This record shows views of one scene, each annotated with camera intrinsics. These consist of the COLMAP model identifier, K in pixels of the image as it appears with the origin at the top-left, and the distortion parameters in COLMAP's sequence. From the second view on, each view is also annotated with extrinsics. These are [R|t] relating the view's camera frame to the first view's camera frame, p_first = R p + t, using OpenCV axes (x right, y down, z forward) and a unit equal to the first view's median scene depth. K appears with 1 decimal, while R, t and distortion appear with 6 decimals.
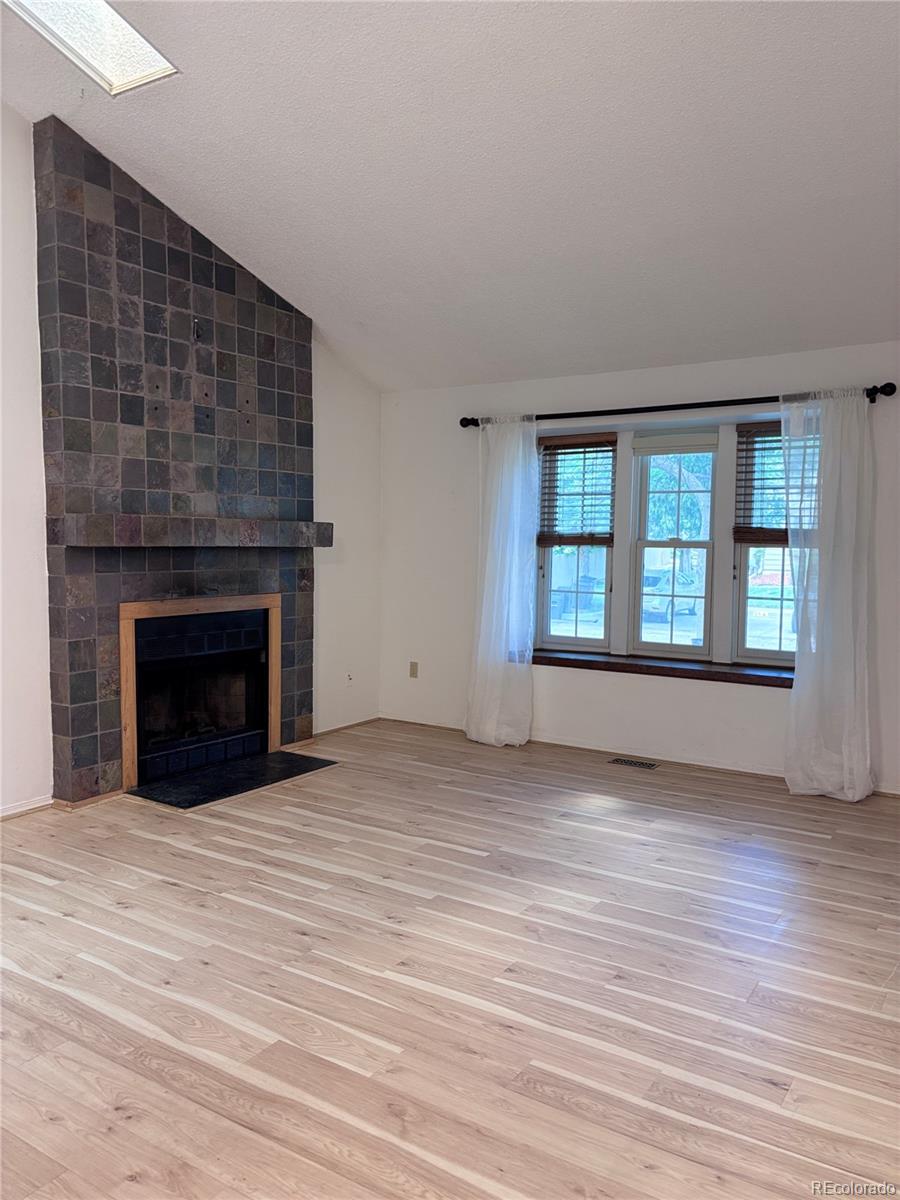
lens RADIAL K [[906.5, 0, 443.2], [0, 906.5, 596.3], [0, 0, 1]] dist [0.037684, -0.039983]
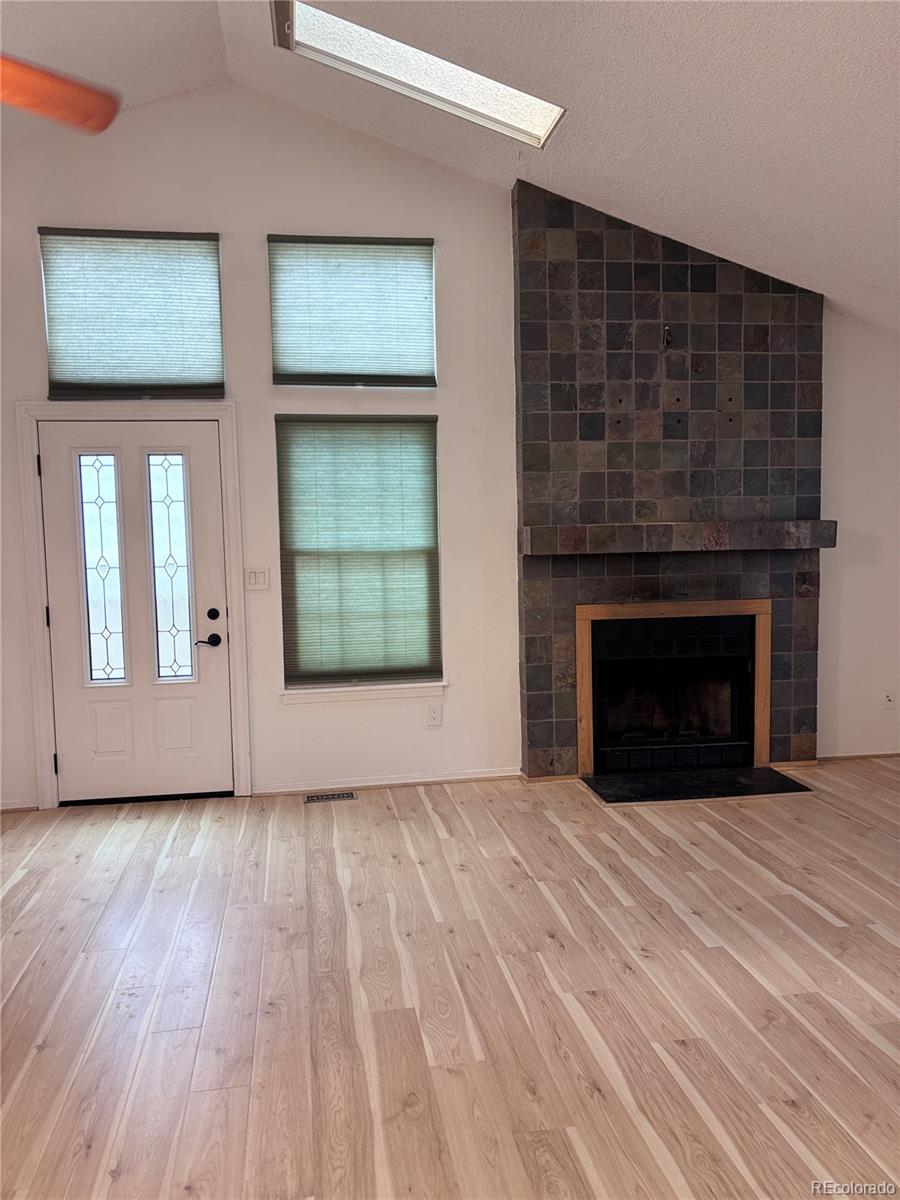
lens RADIAL K [[906.5, 0, 451.0], [0, 906.5, 603.0], [0, 0, 1]] dist [0.037684, -0.039983]
pose [[0.673576, 0.032276, -0.738413, 0.358281], [-0.020304, 0.999477, 0.025167, -0.019825], [0.738839, -0.001959, 0.673879, 0.155472]]
